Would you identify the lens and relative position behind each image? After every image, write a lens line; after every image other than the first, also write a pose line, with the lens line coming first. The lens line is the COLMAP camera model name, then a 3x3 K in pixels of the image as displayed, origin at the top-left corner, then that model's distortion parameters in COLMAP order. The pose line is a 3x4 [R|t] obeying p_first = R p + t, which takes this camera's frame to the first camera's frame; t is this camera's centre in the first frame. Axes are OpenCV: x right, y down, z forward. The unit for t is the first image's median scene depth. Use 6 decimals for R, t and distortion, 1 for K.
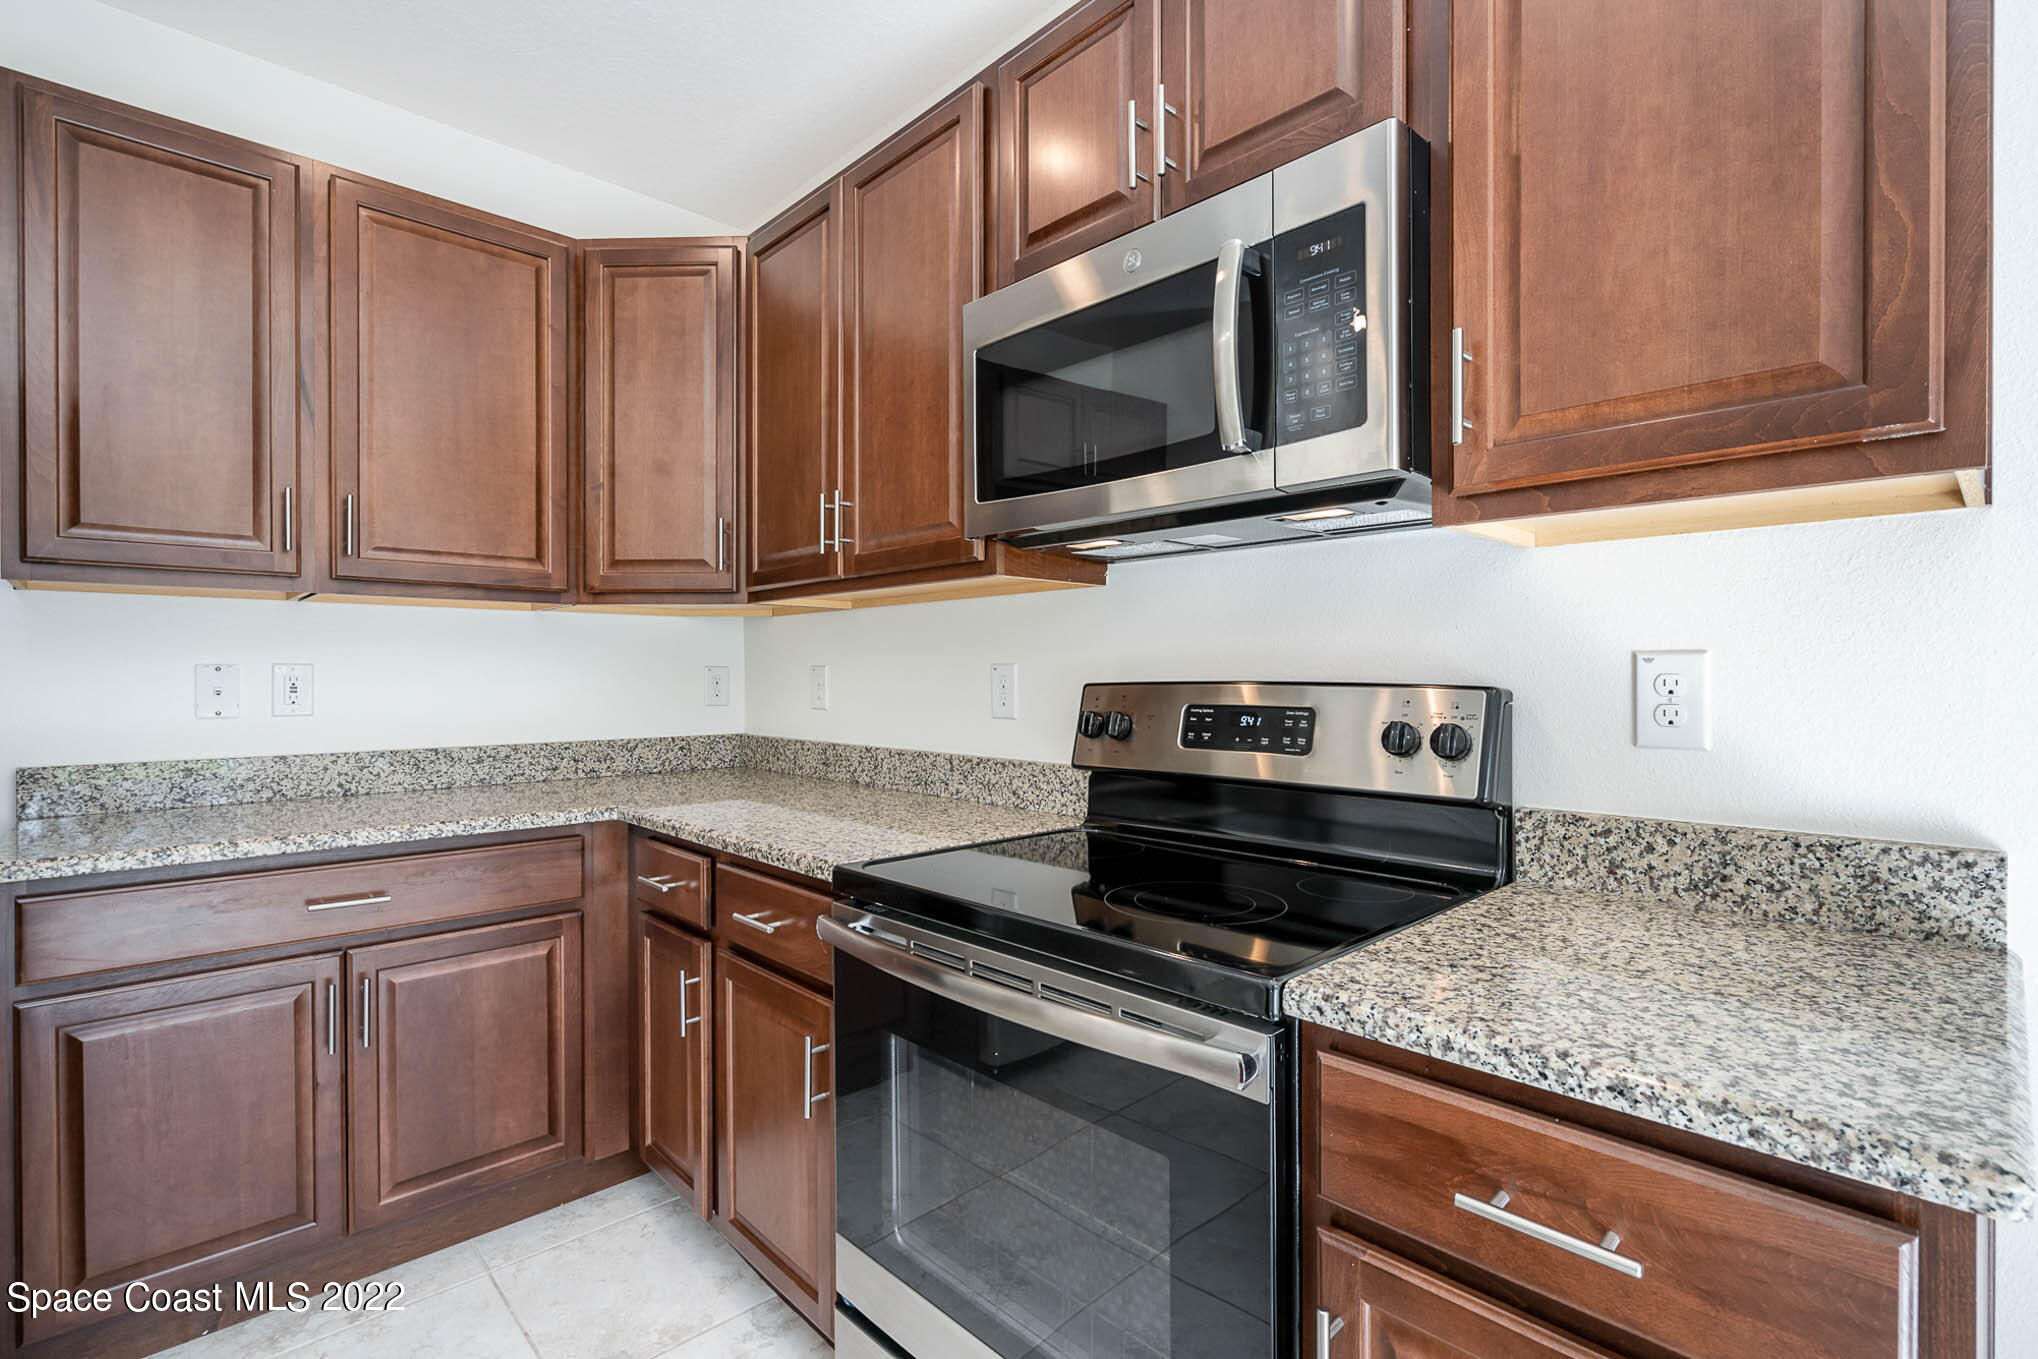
lens RADIAL K [[944.5, 0, 1002.8], [0, 944.5, 679.2], [0, 0, 1]] dist [-0.003052, 0.000034]
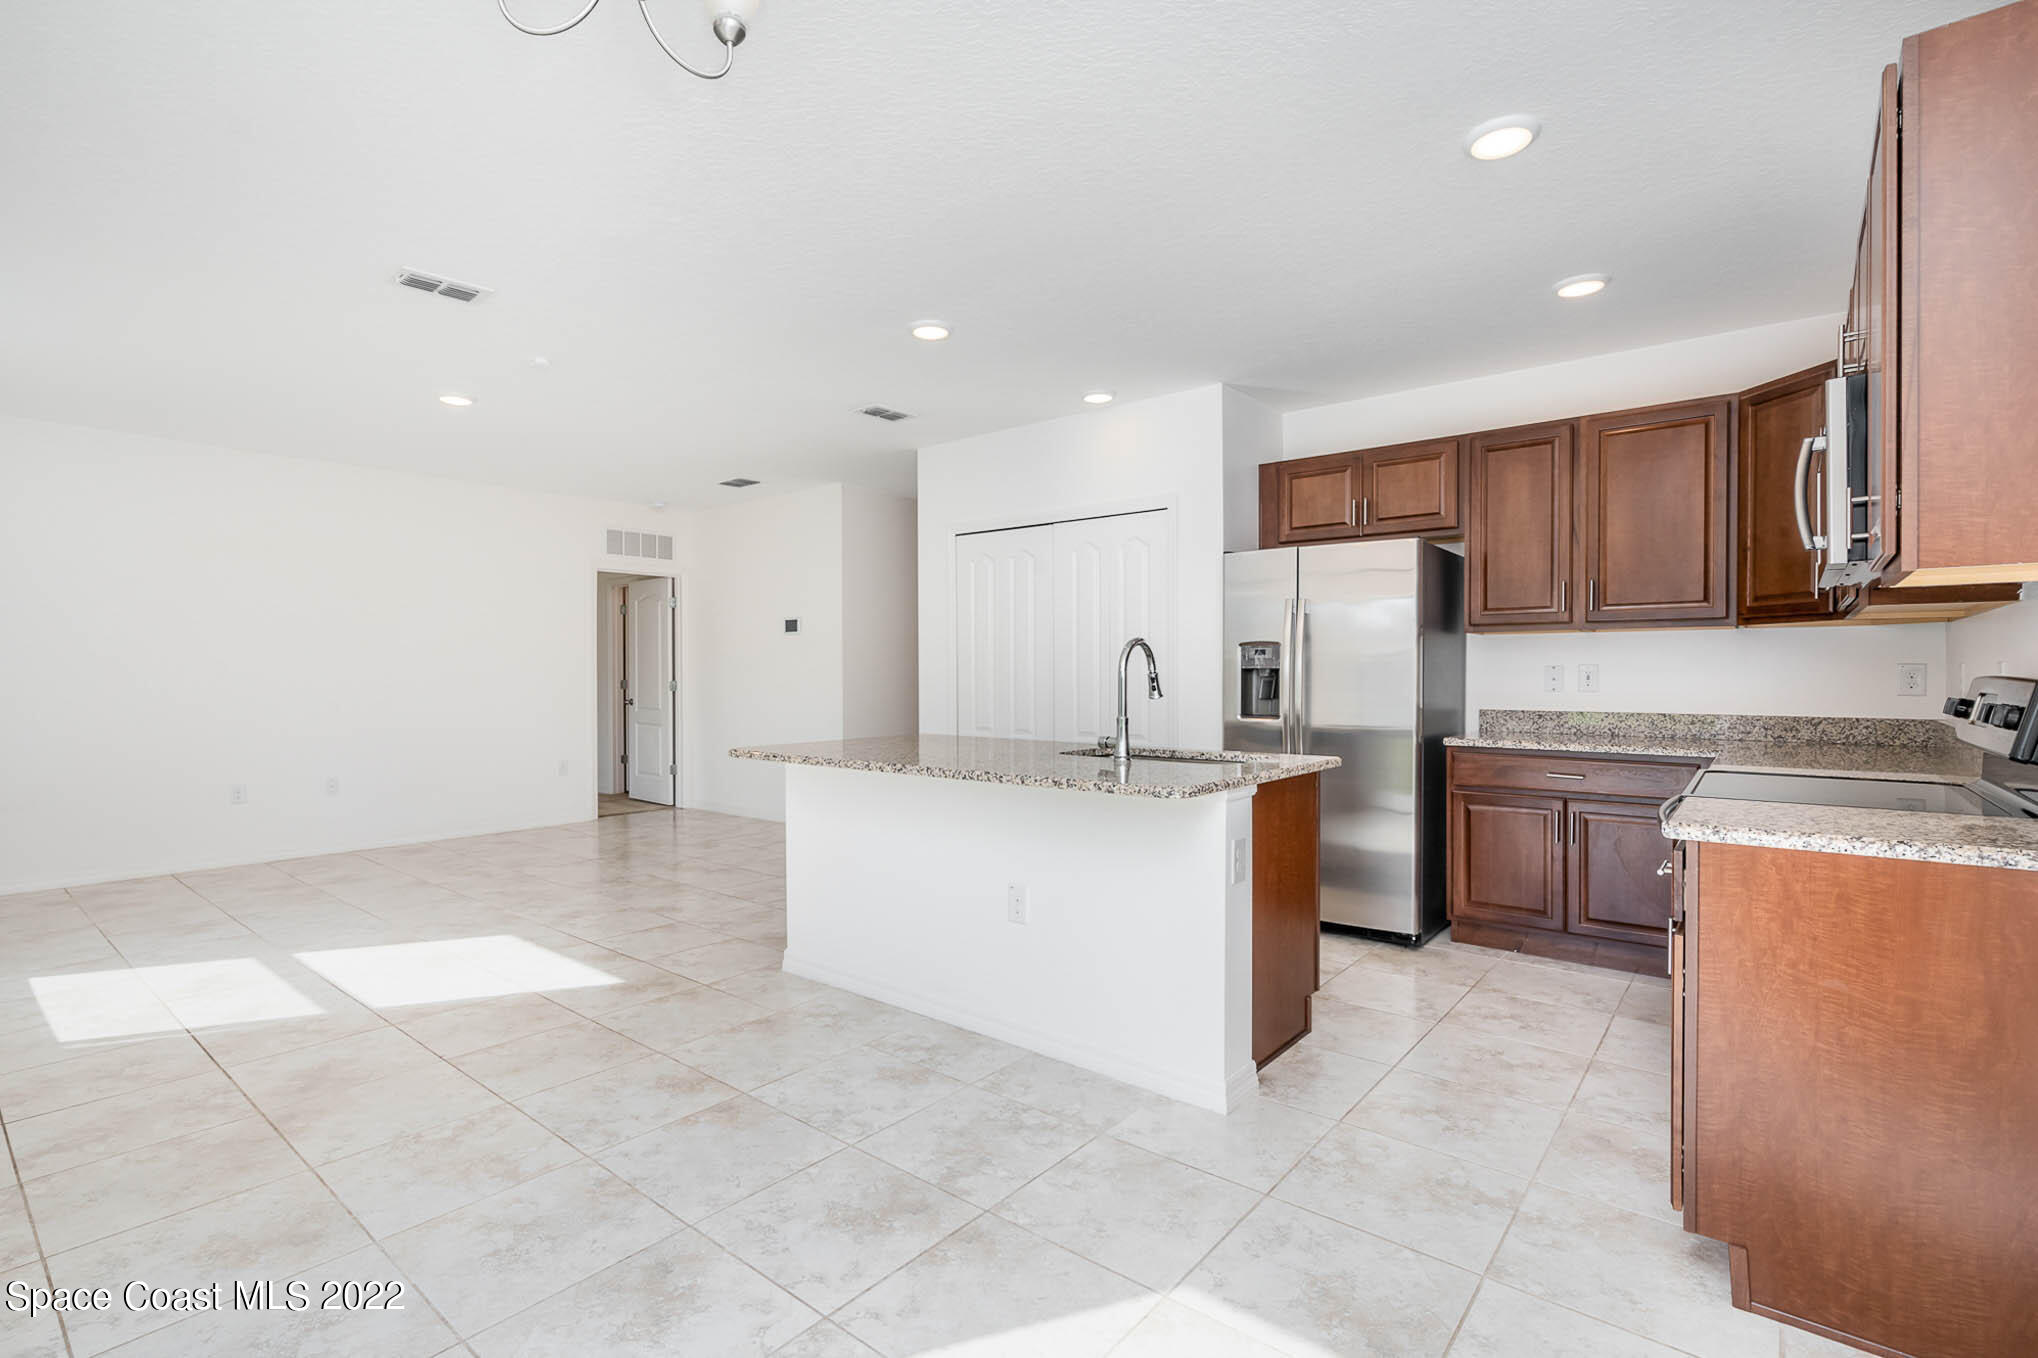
lens RADIAL K [[944.5, 0, 1002.8], [0, 944.5, 678.7], [0, 0, 1]] dist [-0.003052, 0.000034]
pose [[0.126398, 0.010303, -0.991926, 1.680118], [-0.002475, 0.999946, 0.010071, -0.007502], [0.991977, 0.001182, 0.126416, -0.720762]]
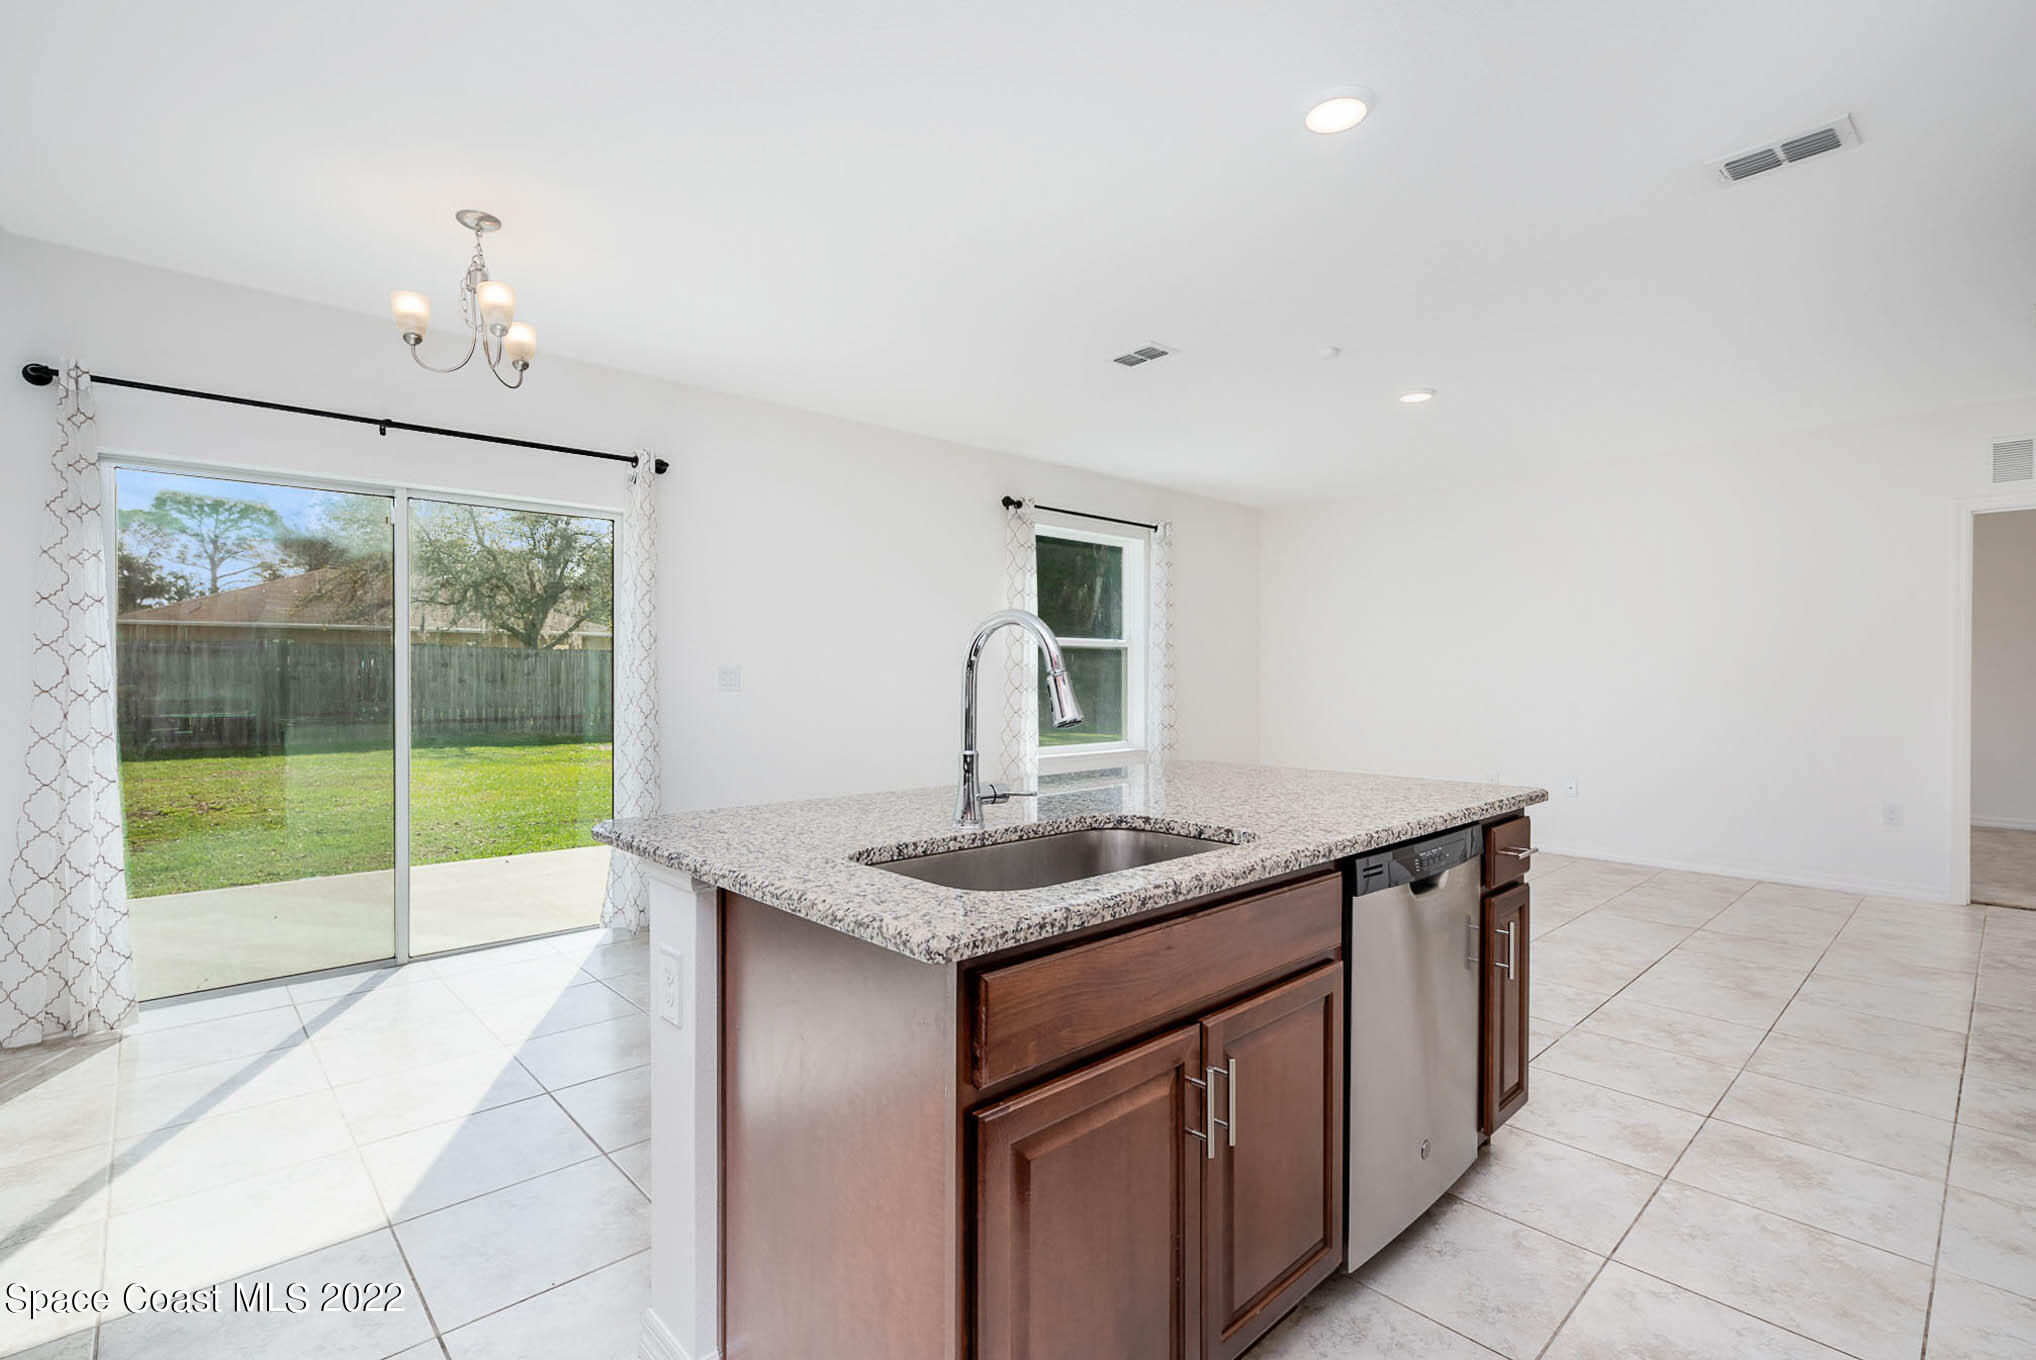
lens RADIAL K [[935.1, 0, 1007.0], [0, 935.1, 679.7], [0, 0, 1]] dist [-0.001424, 0.000629]
pose [[-0.999993, 0.003154, 0.001982, -0.624034], [0.003174, 0.999940, 0.010523, -0.013090], [-0.001949, 0.010529, -0.999943, 1.196039]]
